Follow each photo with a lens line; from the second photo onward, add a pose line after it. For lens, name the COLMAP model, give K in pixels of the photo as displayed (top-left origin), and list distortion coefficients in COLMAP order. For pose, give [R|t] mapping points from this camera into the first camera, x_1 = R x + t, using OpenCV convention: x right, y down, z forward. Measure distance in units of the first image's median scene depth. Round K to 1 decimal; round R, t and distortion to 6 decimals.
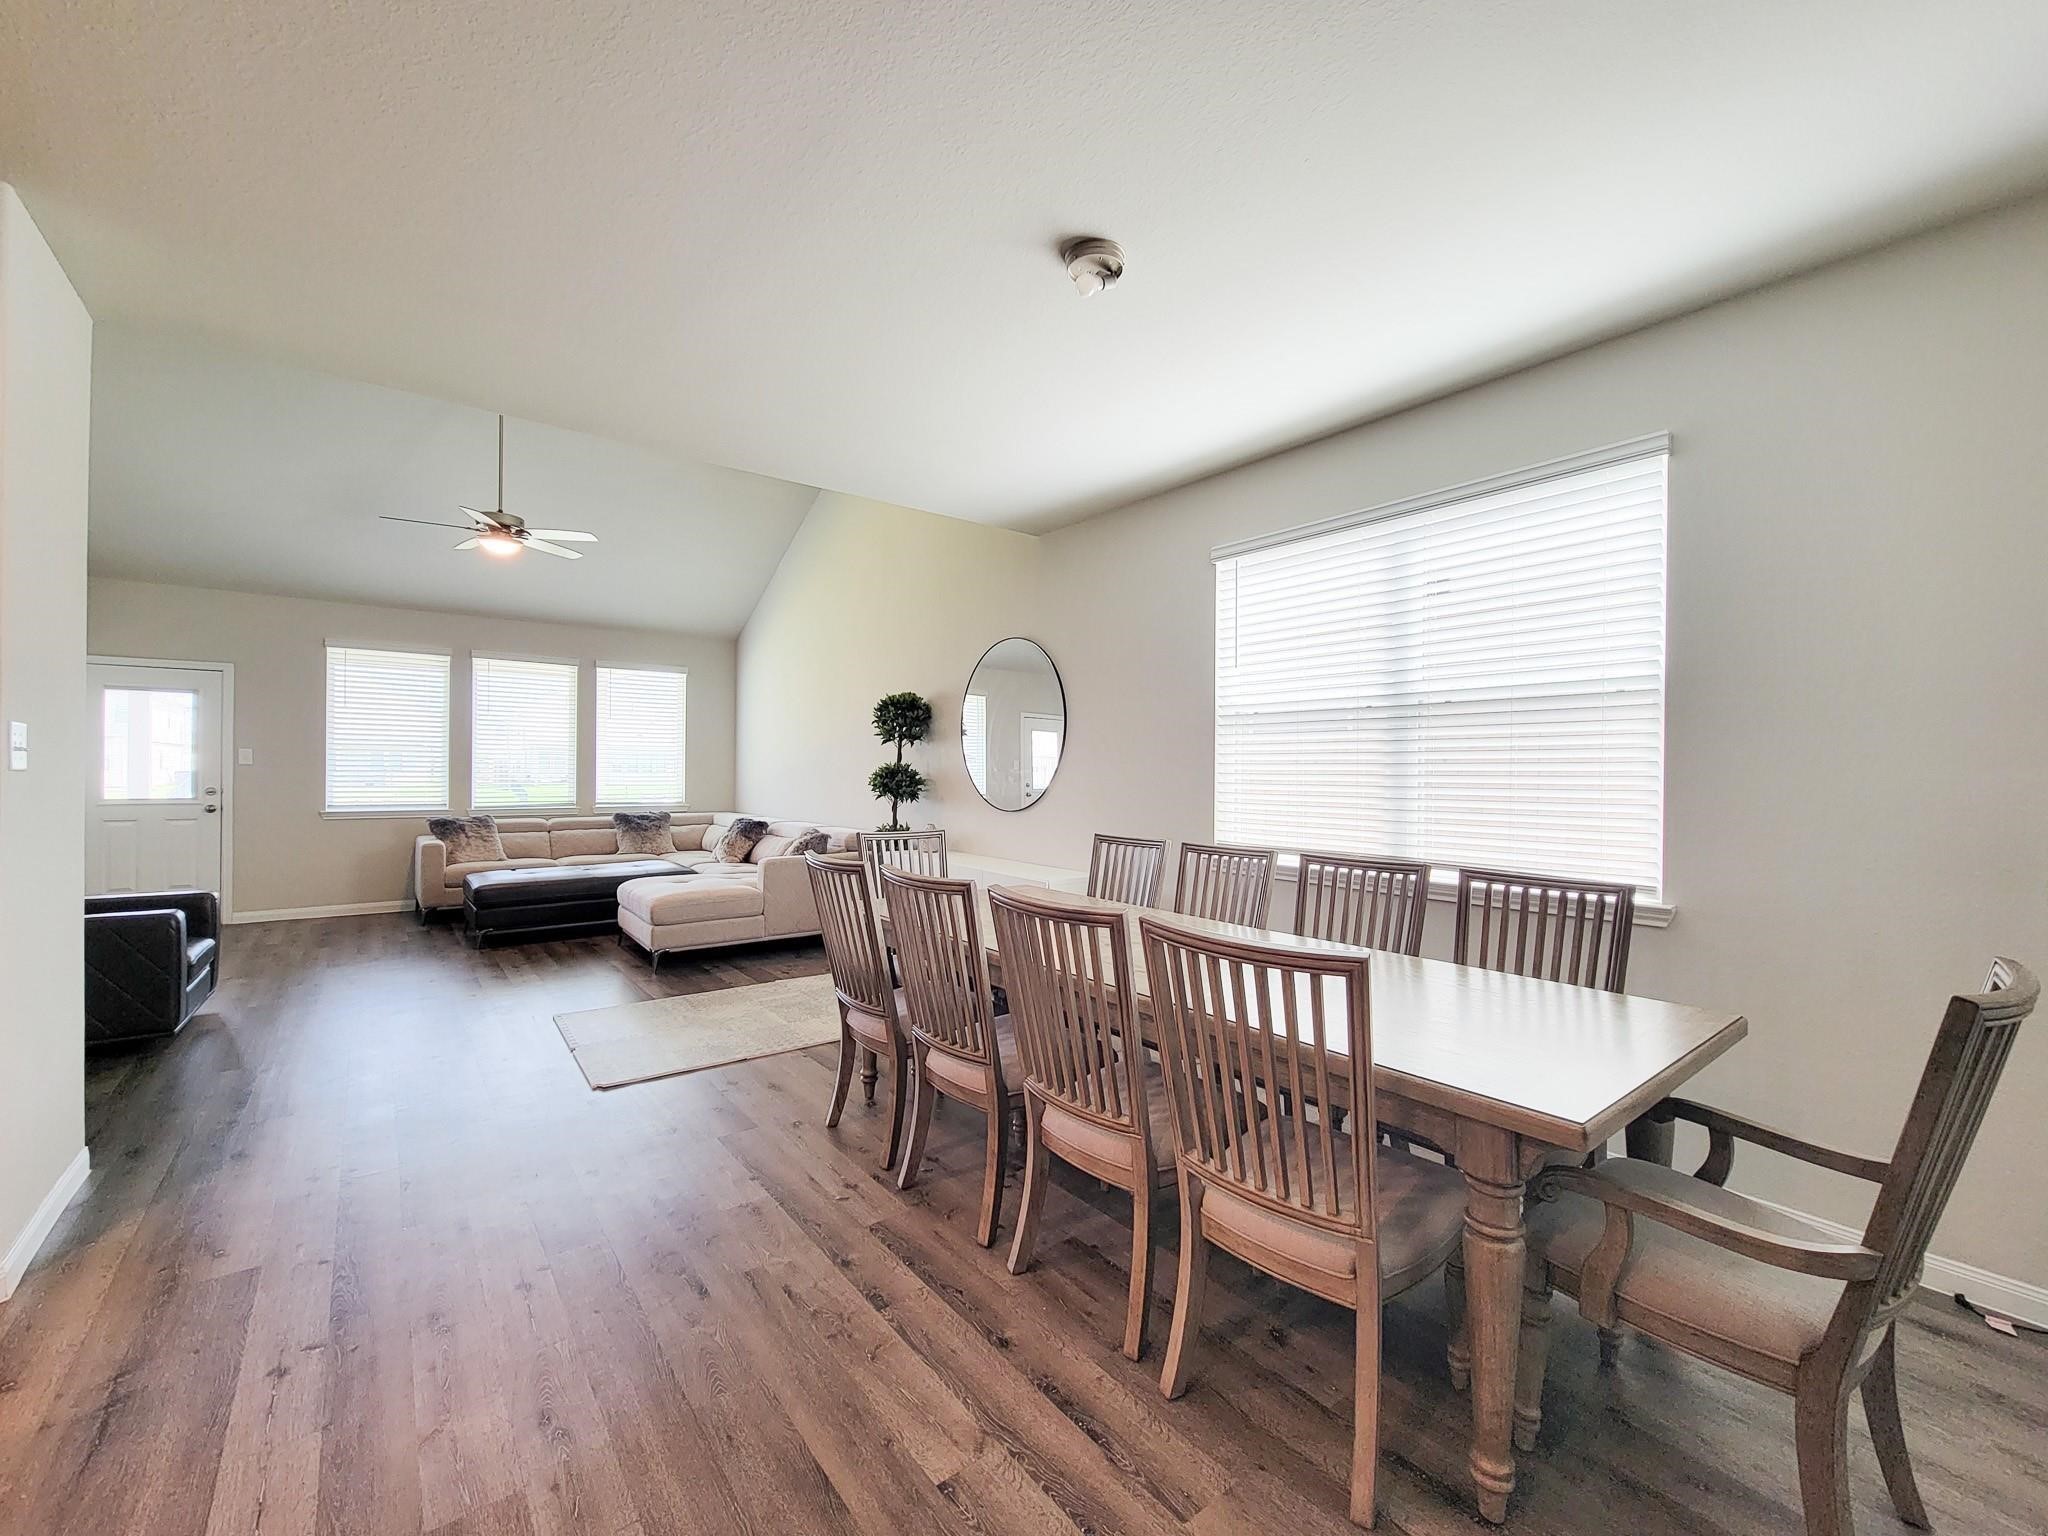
lens RADIAL K [[836.6, 0, 1040.0], [0, 836.6, 767.8], [0, 0, 1]] dist [-0.002062, -0.000391]
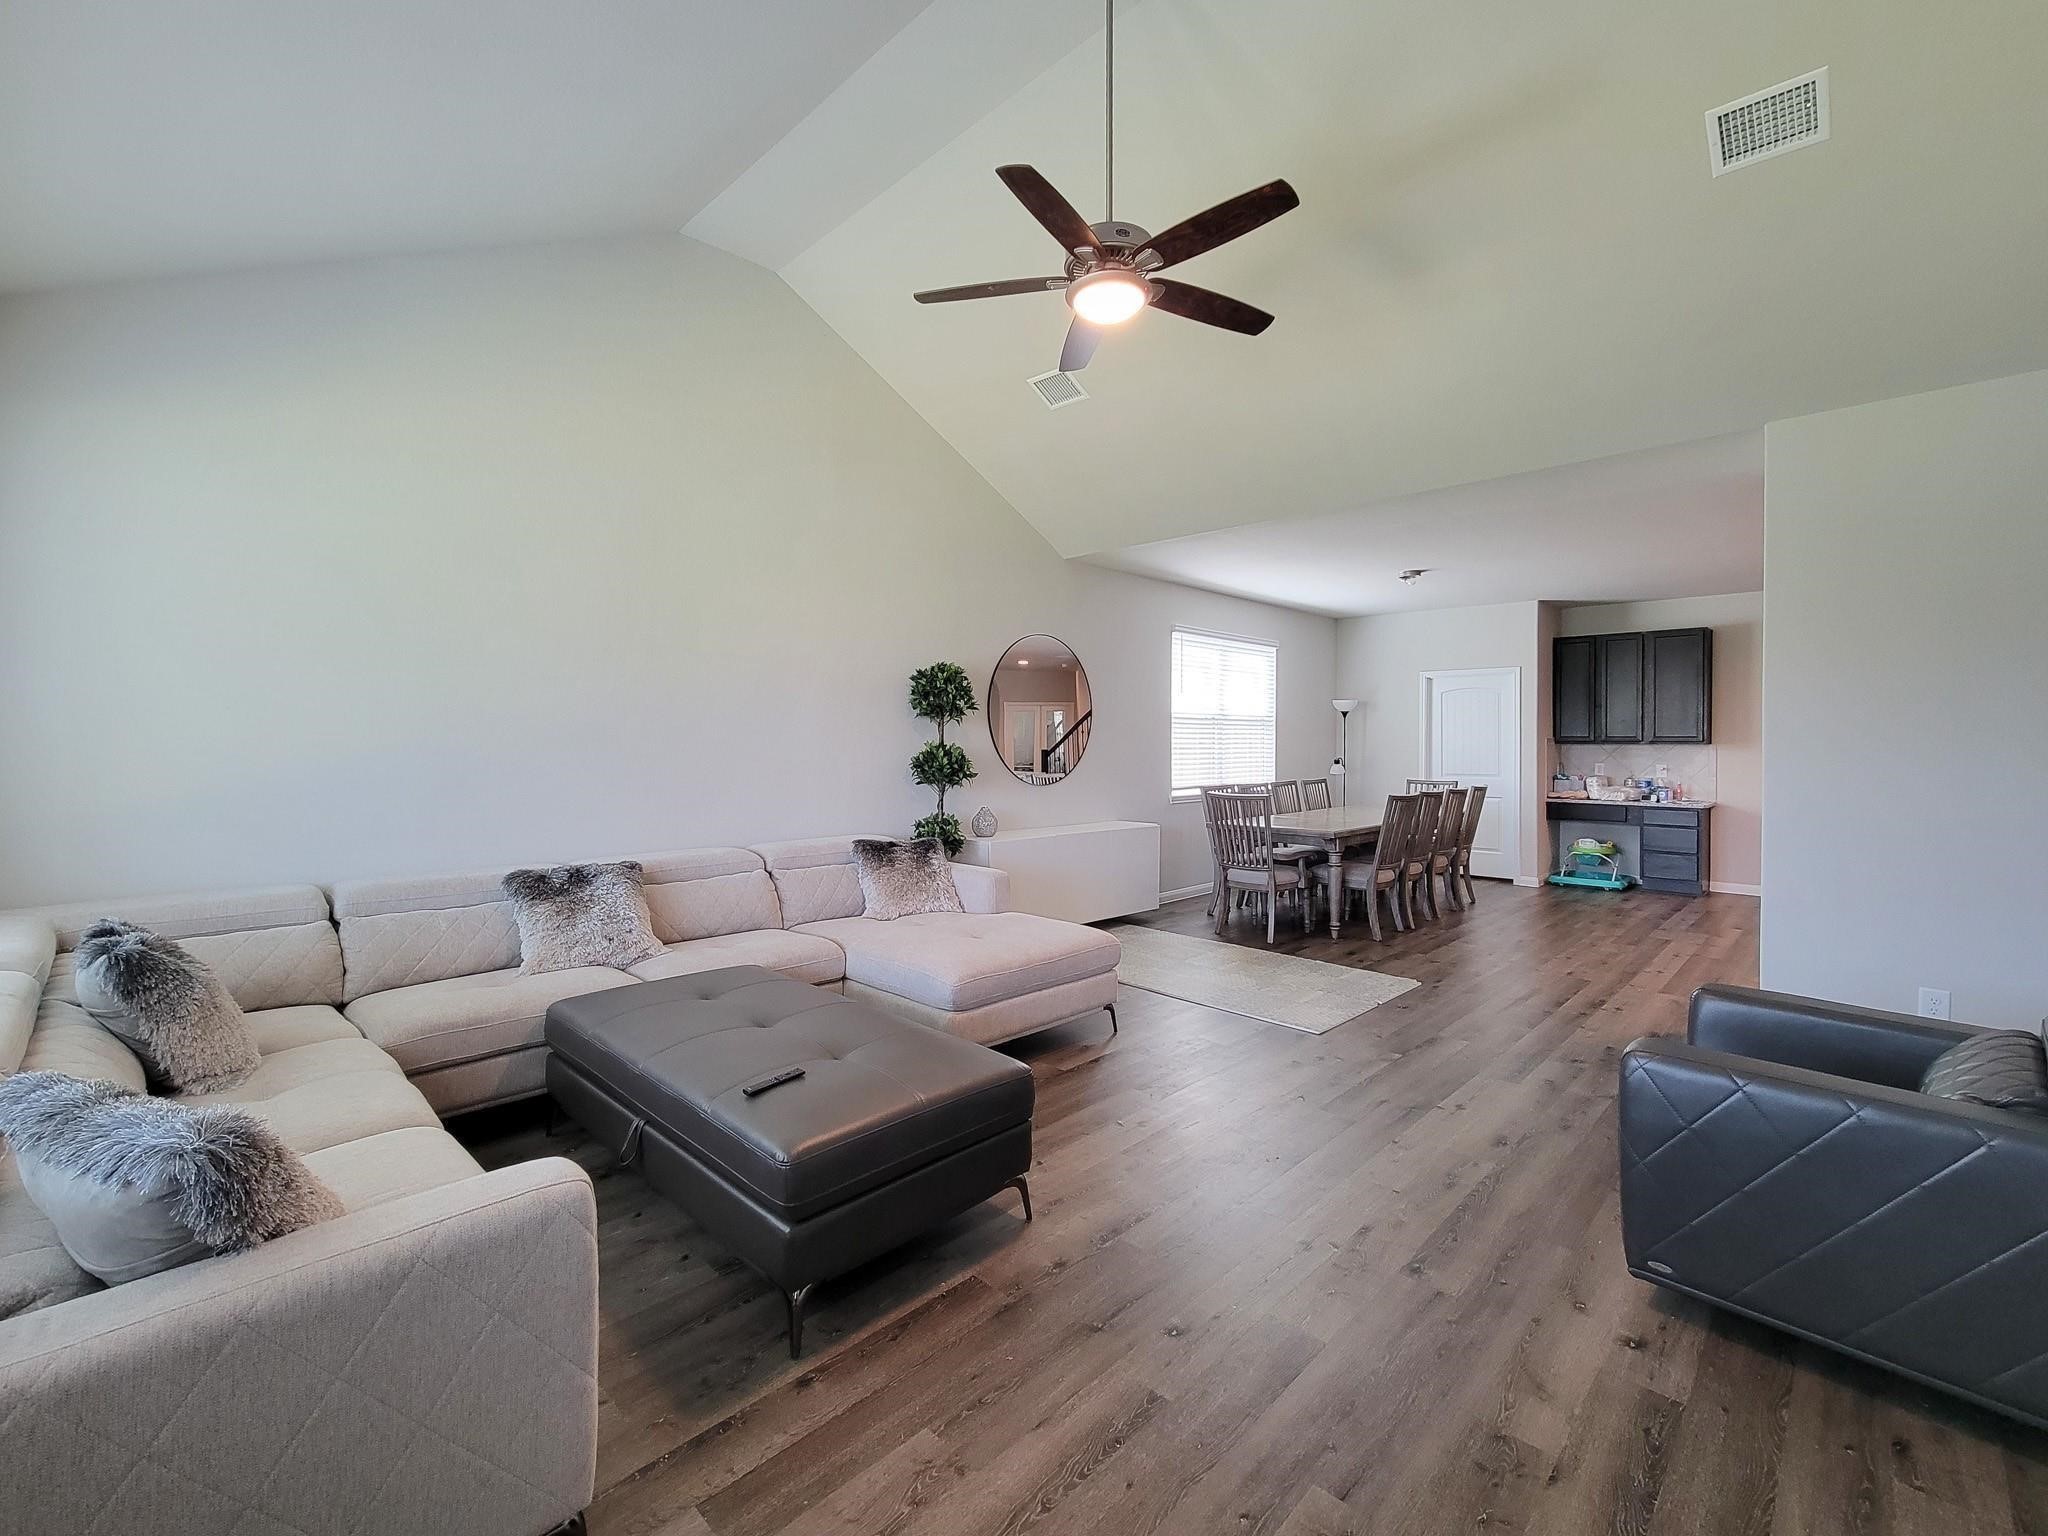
lens RADIAL K [[836.6, 0, 1040.0], [0, 836.6, 767.8], [0, 0, 1]] dist [-0.002062, -0.000391]
pose [[-0.108345, -0.030117, 0.993657, -1.044643], [0.001518, 0.999535, 0.030461, -0.006658], [-0.994112, 0.004809, -0.108249, 1.000649]]
